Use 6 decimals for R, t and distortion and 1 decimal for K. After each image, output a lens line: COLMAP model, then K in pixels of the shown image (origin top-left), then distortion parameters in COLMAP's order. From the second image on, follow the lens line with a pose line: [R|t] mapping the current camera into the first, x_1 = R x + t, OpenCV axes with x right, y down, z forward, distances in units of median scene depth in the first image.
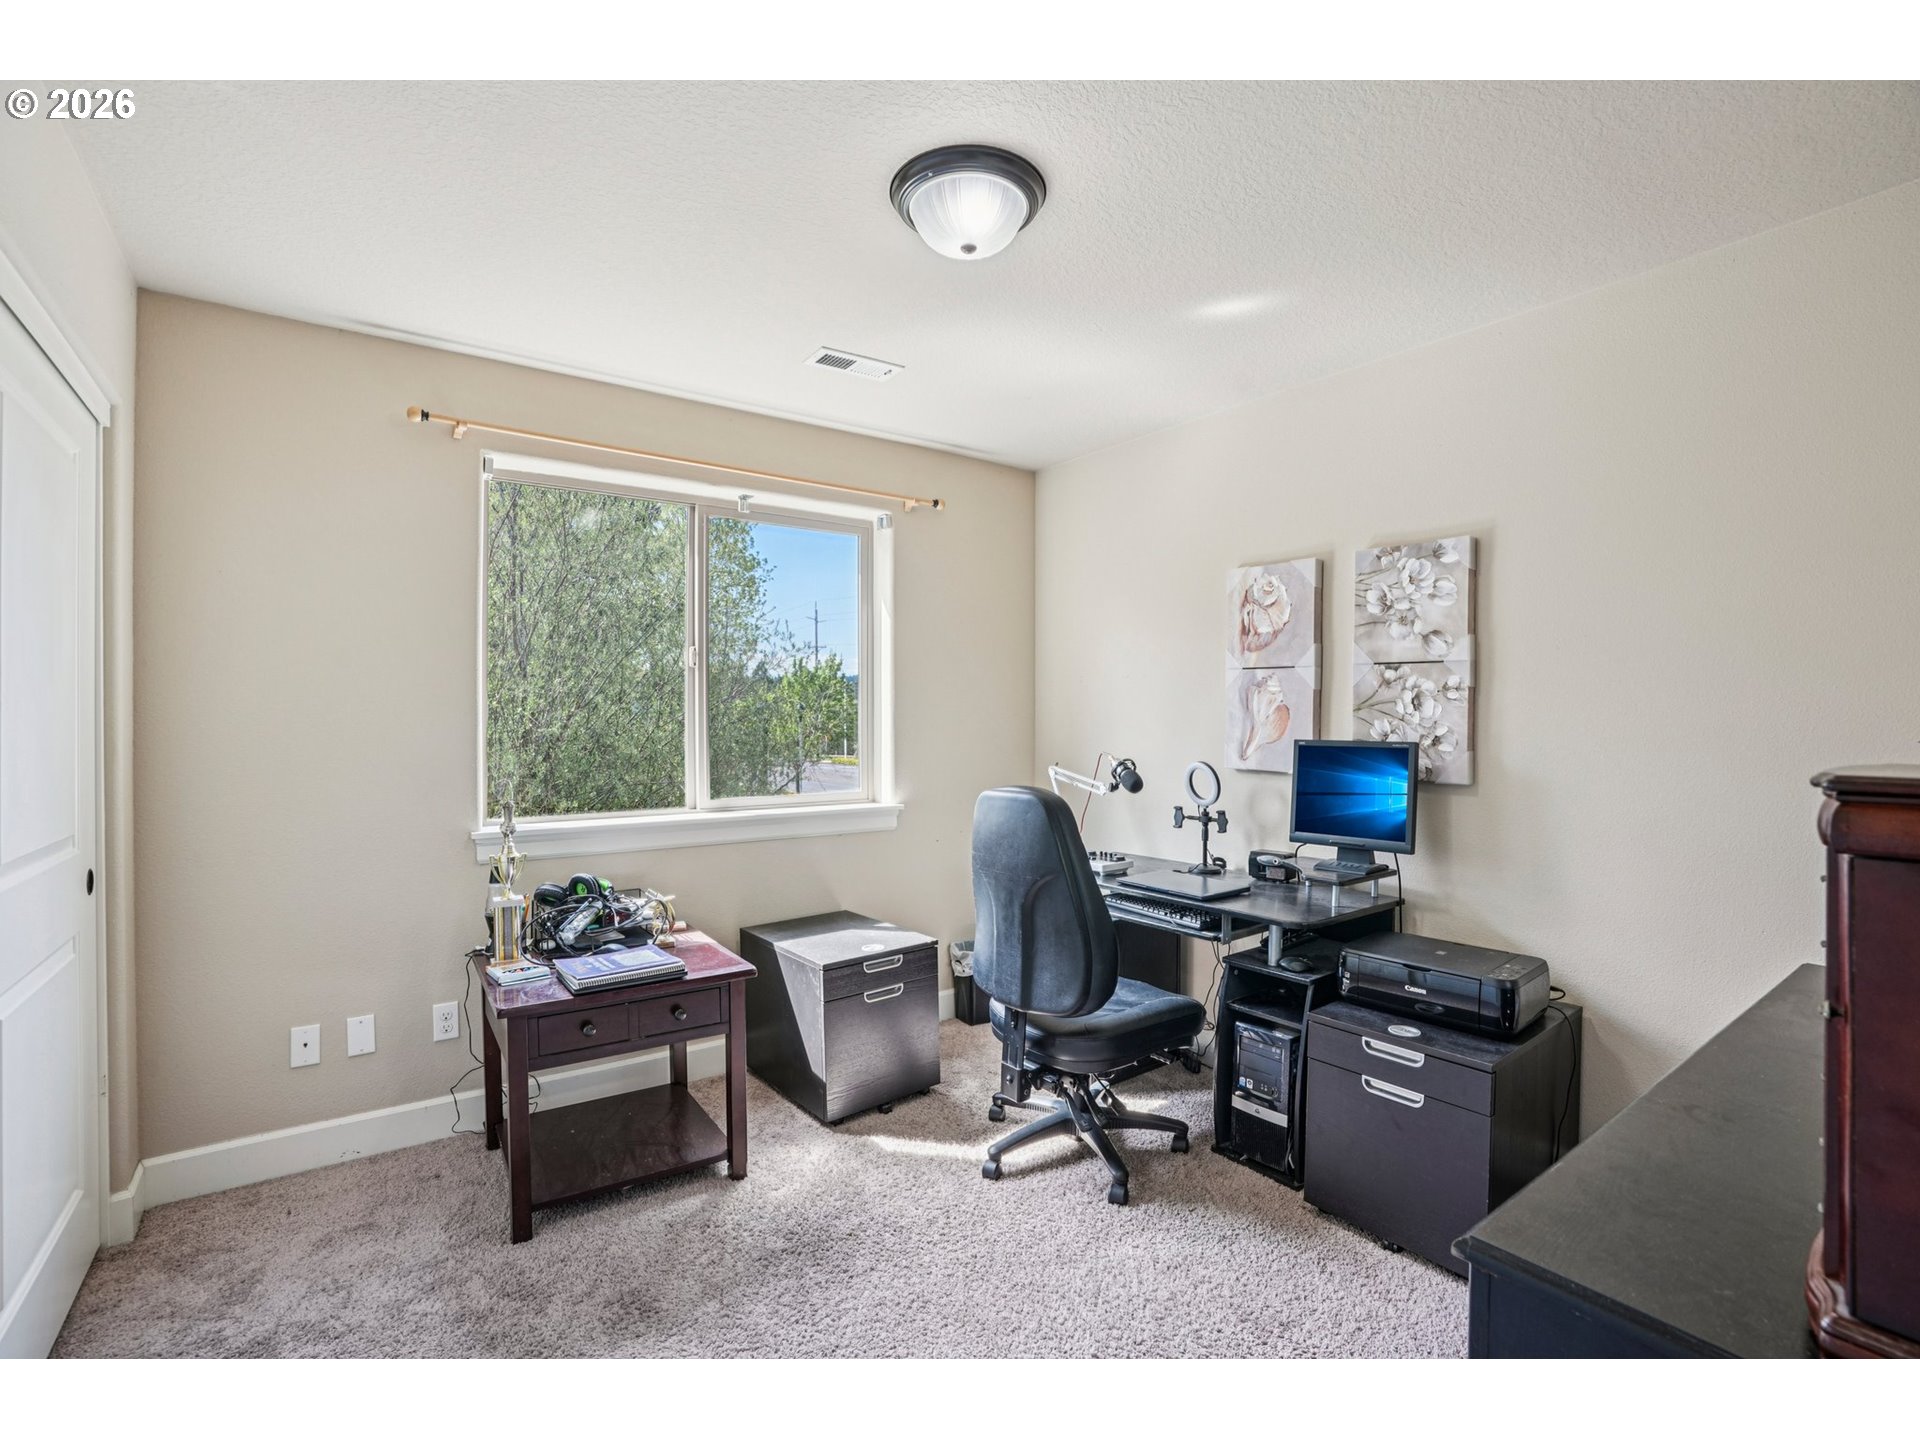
lens RADIAL K [[888.5, 0, 960.2], [0, 888.5, 720.7], [0, 0, 1]] dist [-0.052123, 0.020980]
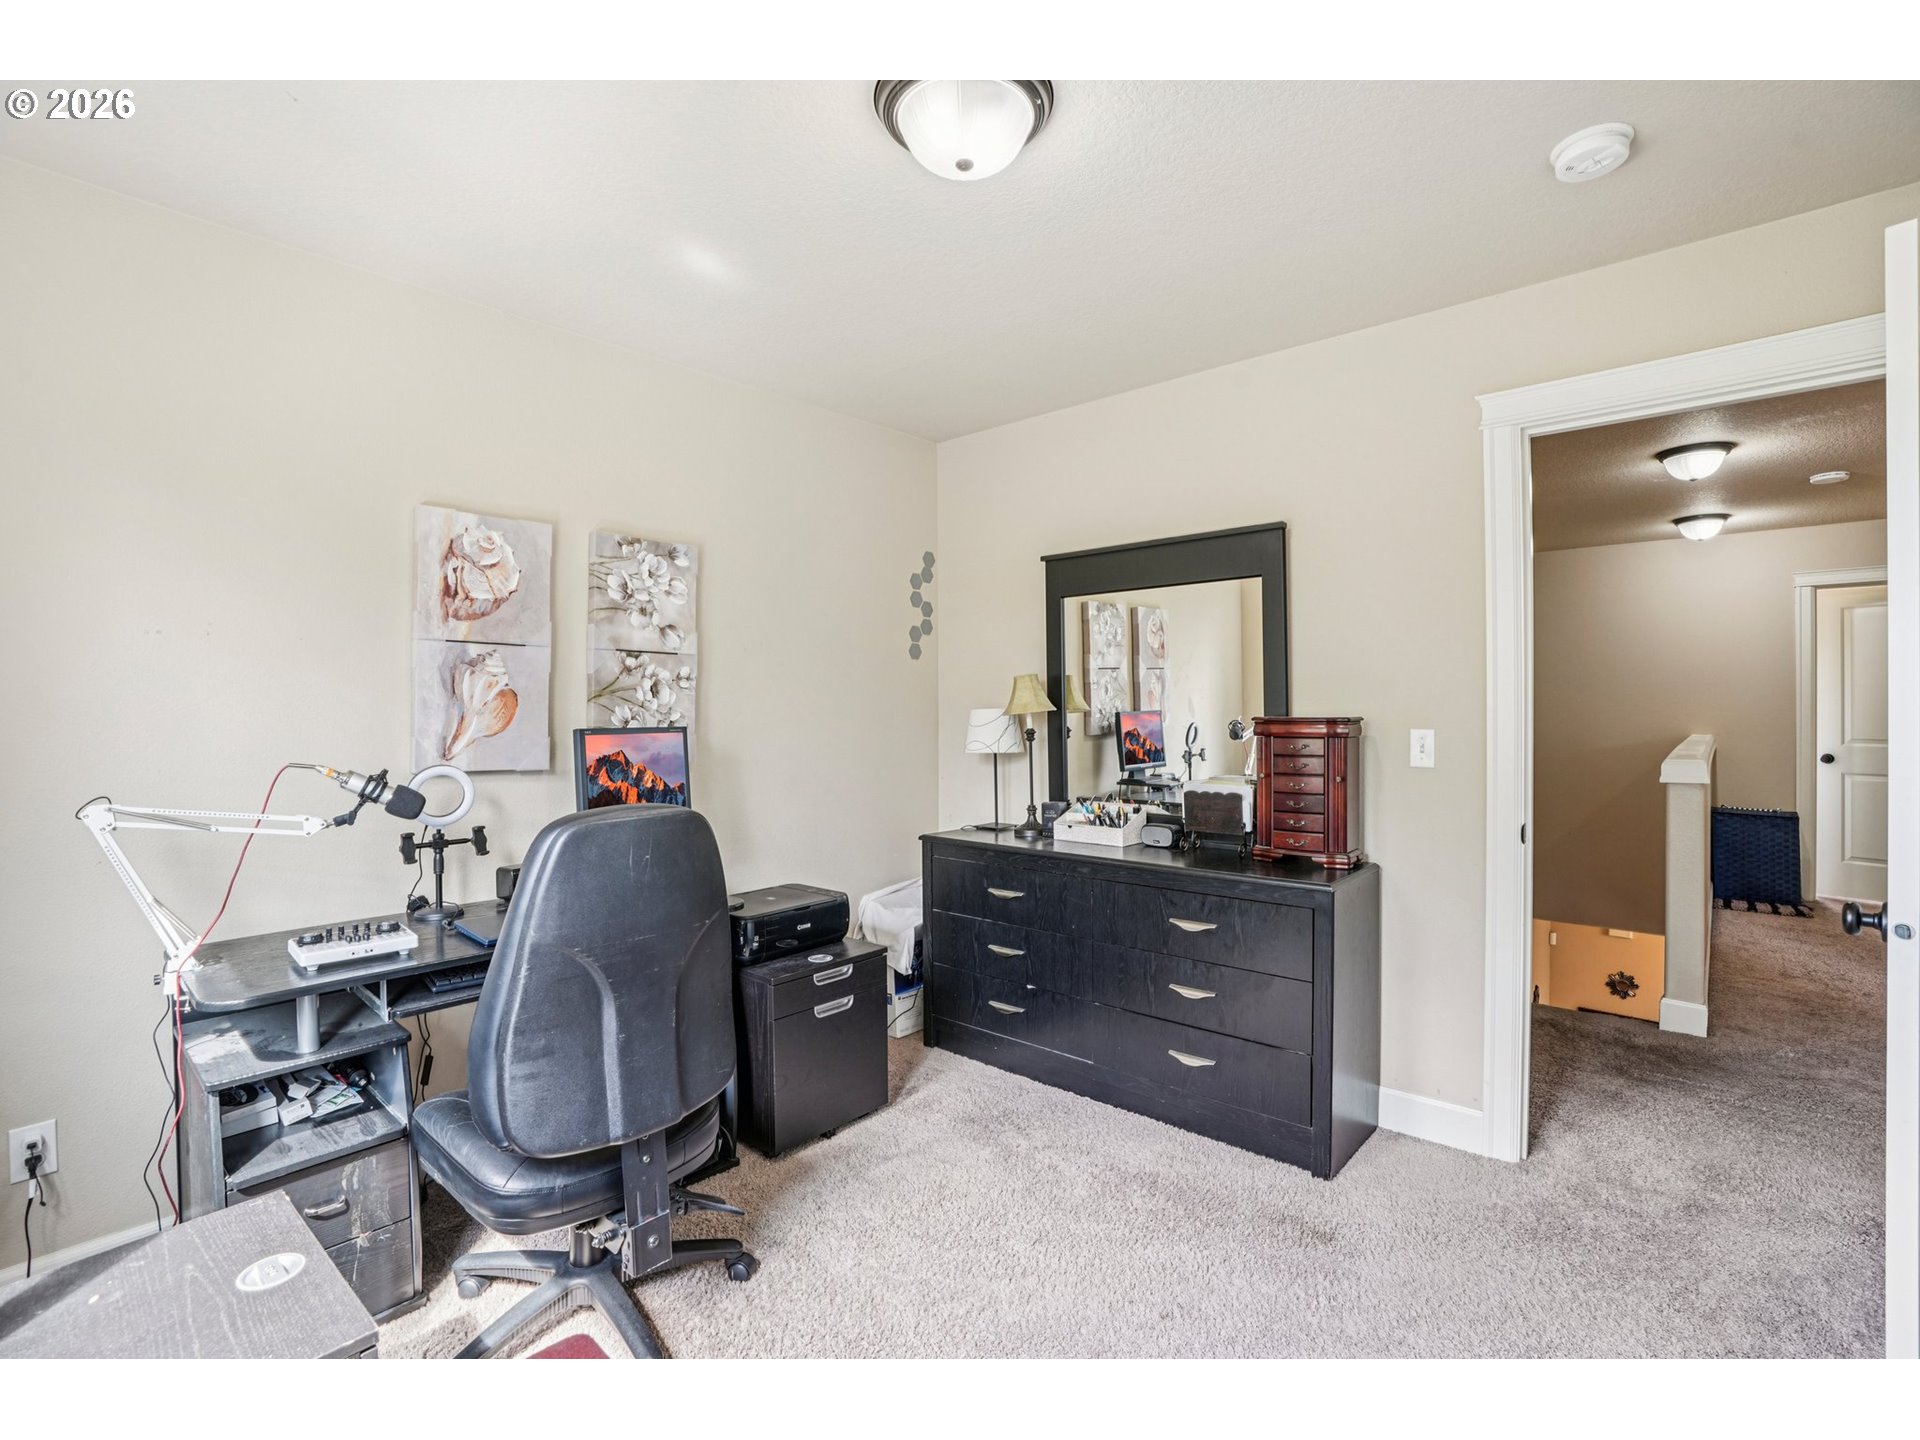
lens RADIAL K [[888.5, 0, 960.2], [0, 888.5, 720.7], [0, 0, 1]] dist [-0.052123, 0.020980]
pose [[-0.199959, -0.016294, 0.979669, -0.593342], [0.007618, 0.999806, 0.018184, -0.000289], [-0.979775, 0.011099, -0.199796, 0.833861]]
